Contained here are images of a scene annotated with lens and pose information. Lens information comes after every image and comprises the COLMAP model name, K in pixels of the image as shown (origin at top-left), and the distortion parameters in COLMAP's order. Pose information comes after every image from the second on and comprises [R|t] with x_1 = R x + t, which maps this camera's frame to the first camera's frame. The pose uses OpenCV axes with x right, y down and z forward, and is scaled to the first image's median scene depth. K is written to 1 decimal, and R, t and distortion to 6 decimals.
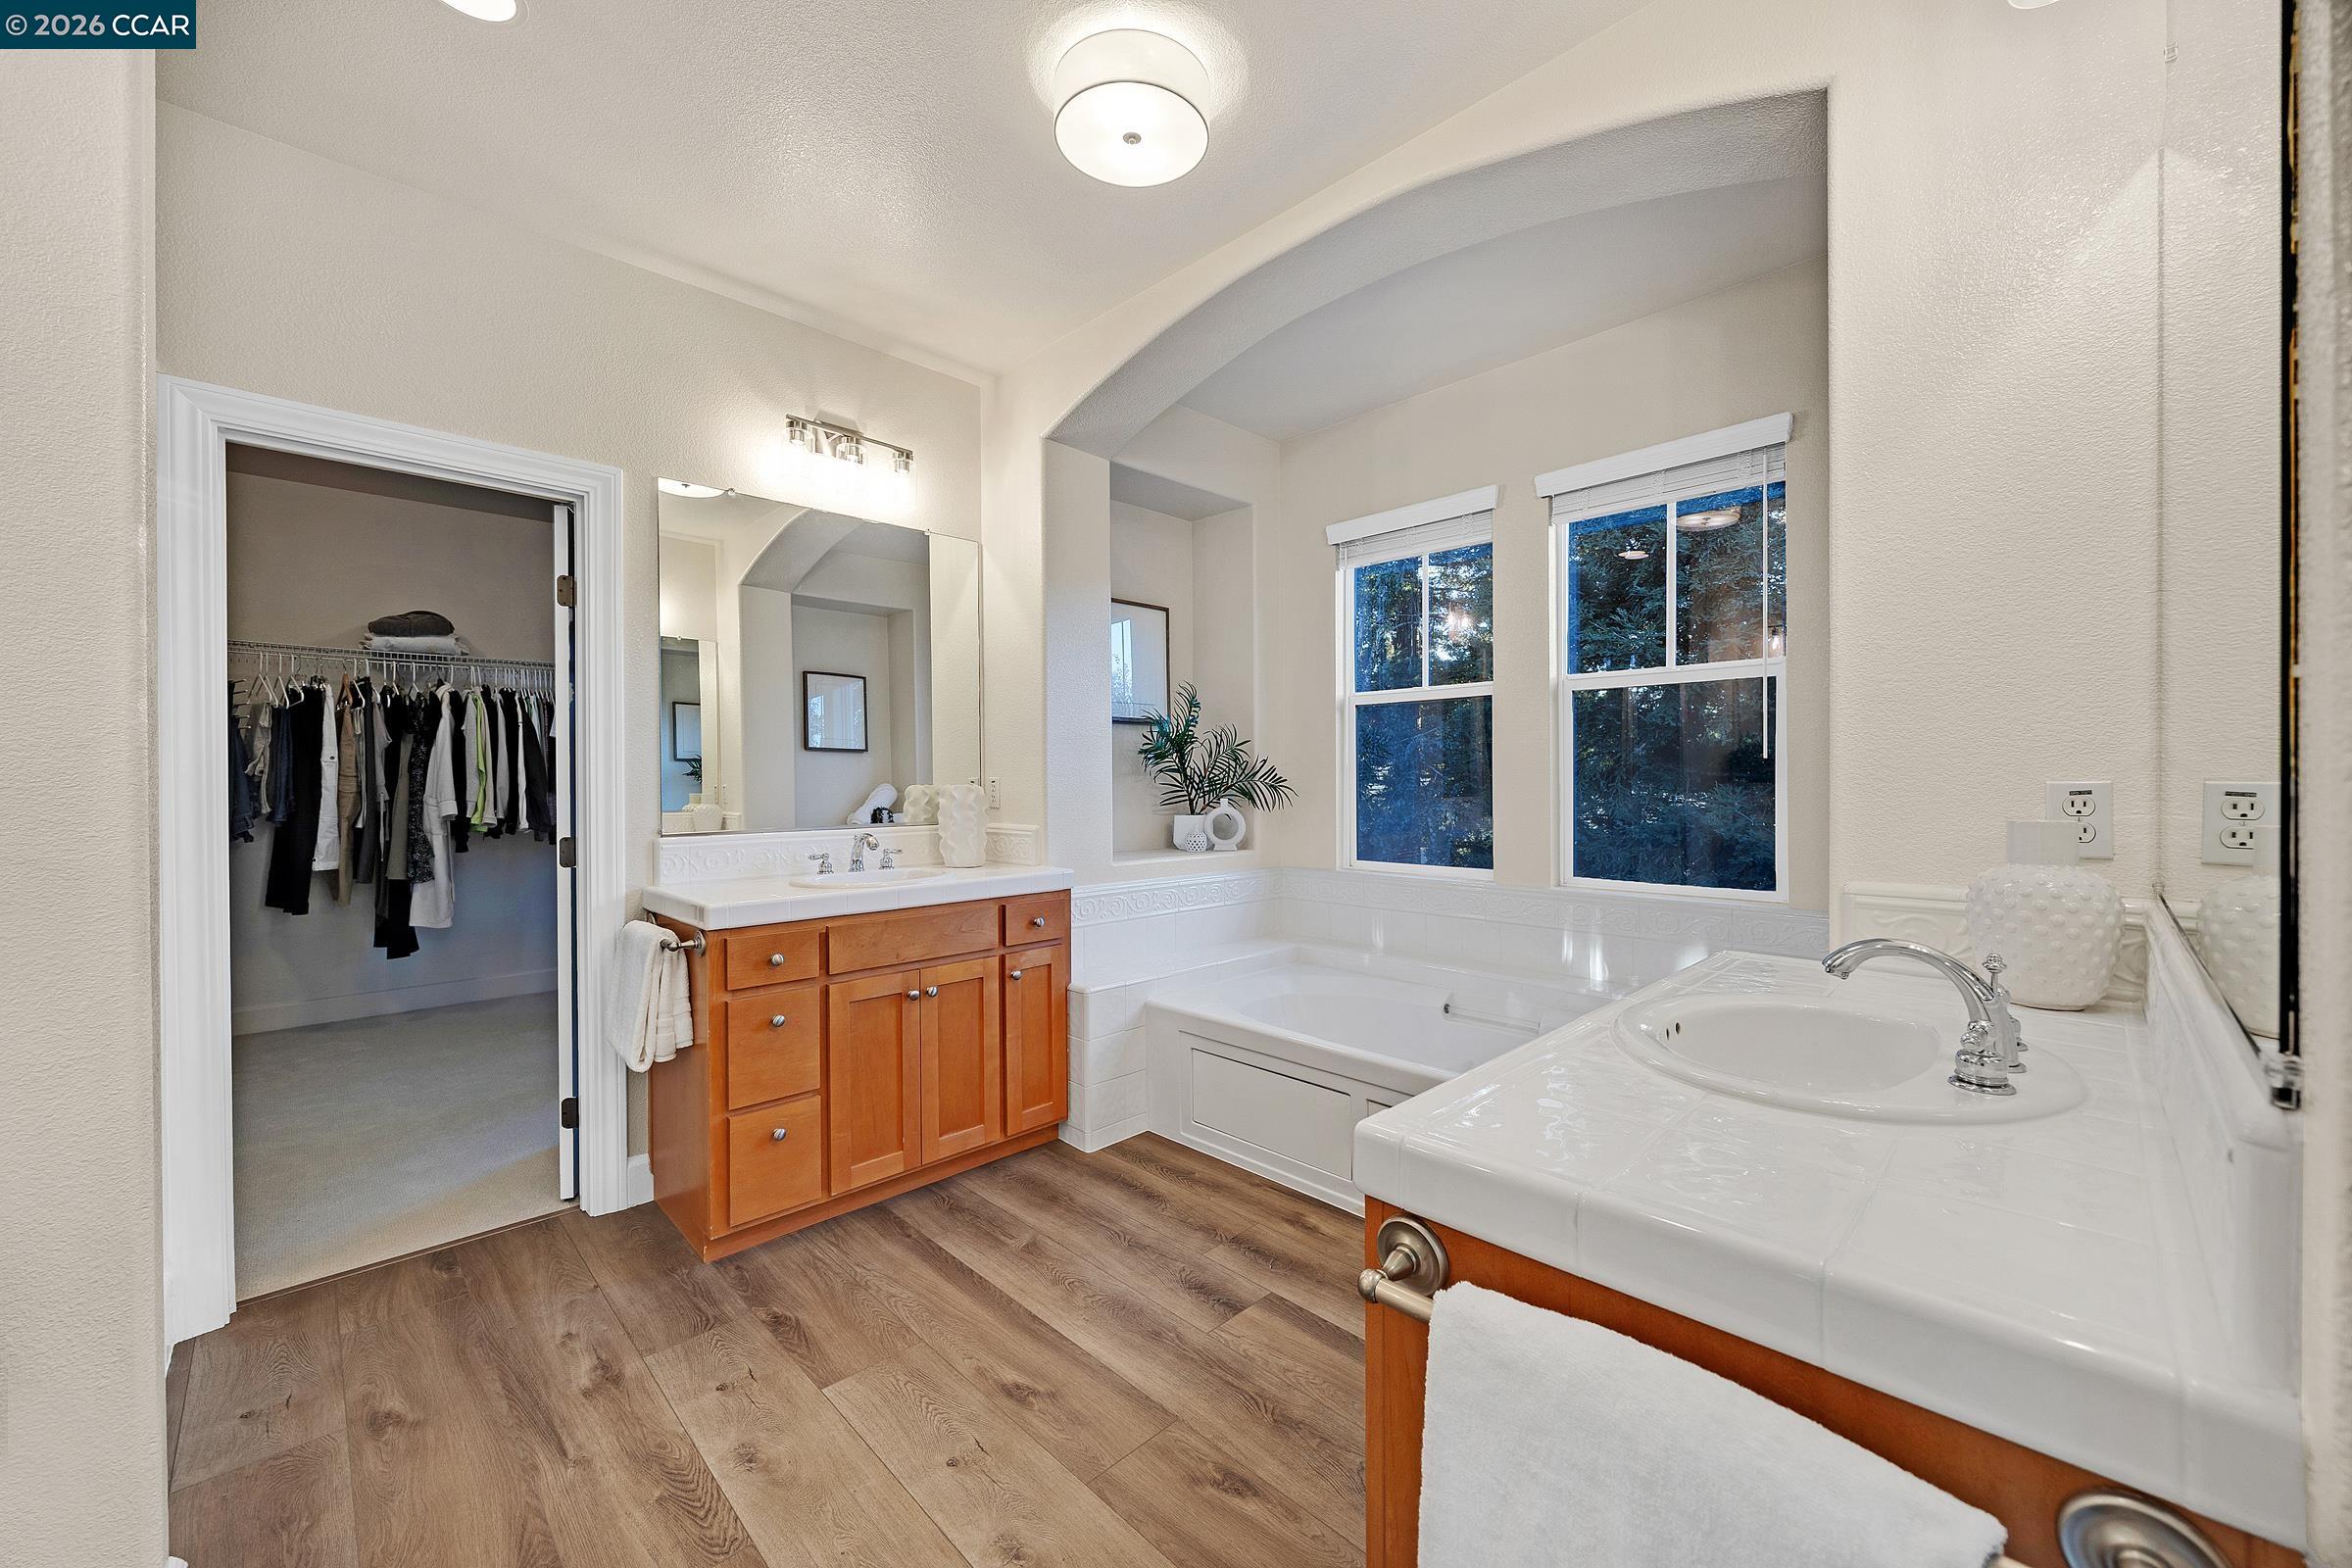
lens RADIAL K [[908.4, 0, 1174.3], [0, 908.4, 793.7], [0, 0, 1]] dist [0.004015, -0.000158]
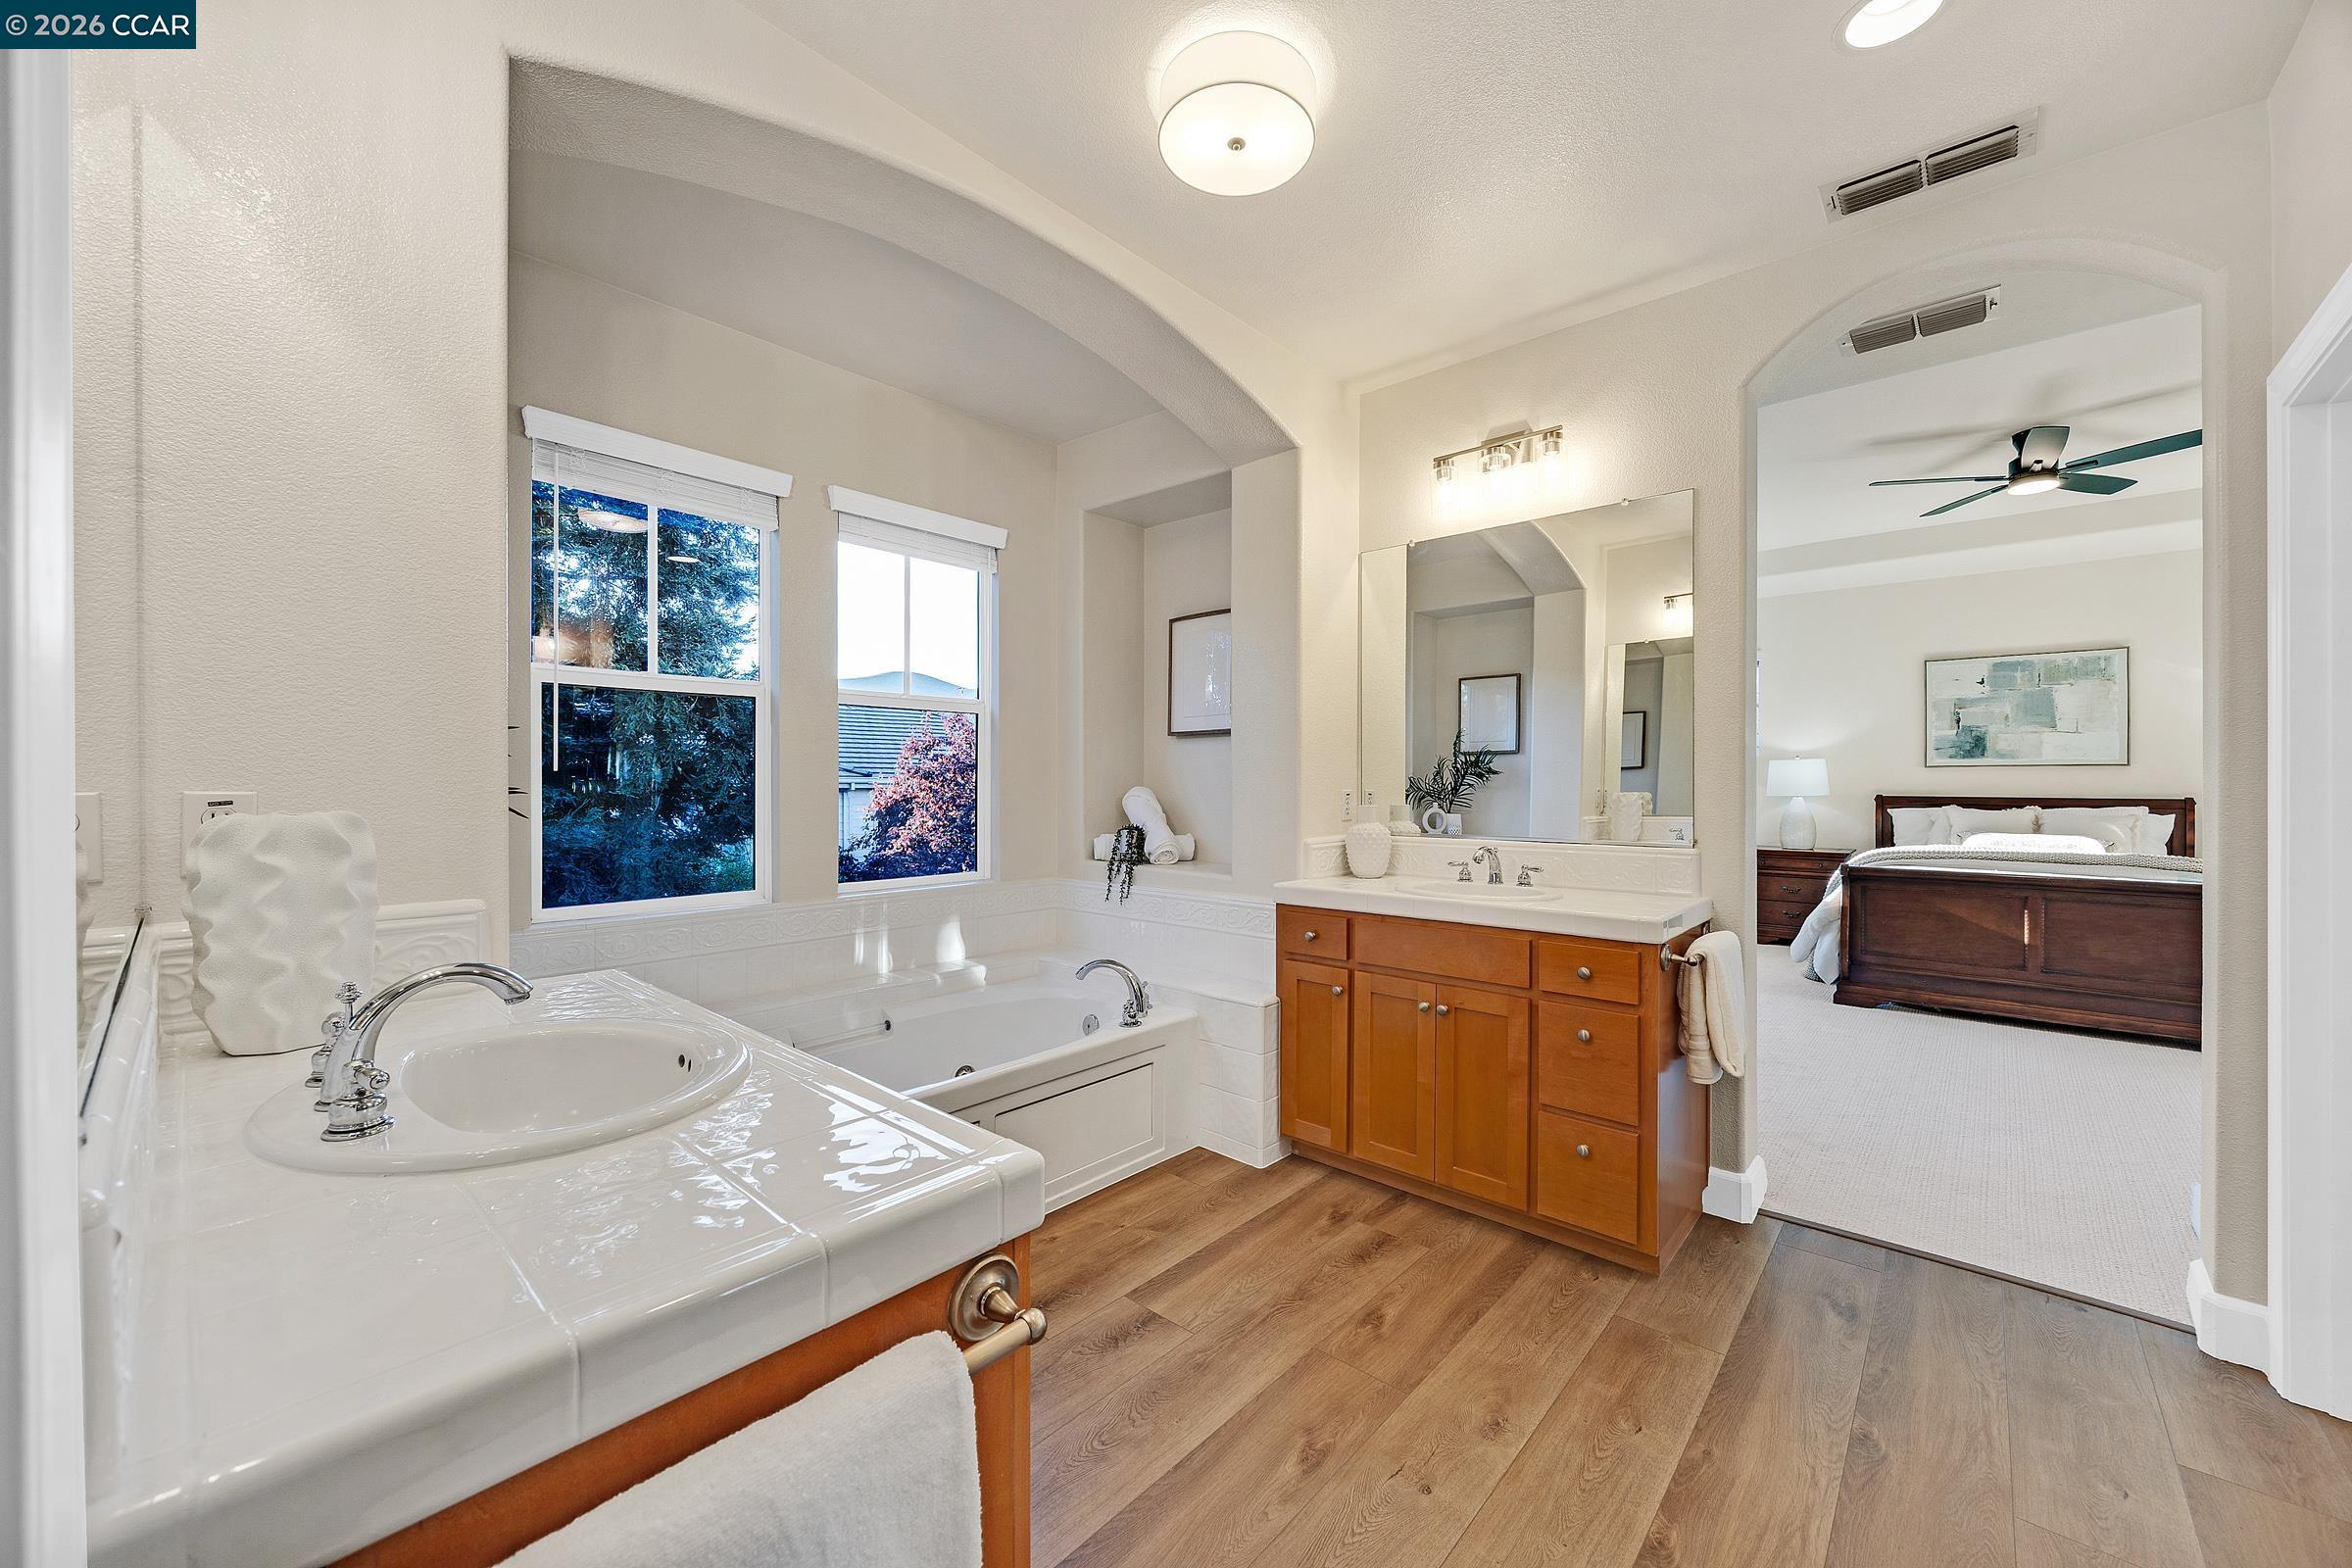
lens RADIAL K [[908.4, 0, 1186.7], [0, 908.4, 782.8], [0, 0, 1]] dist [0.004015, -0.000158]
pose [[-0.081340, 0.004486, 0.996676, -1.039855], [0.018811, 0.999819, -0.002965, -0.021554], [-0.996509, 0.018507, -0.081410, 1.145298]]
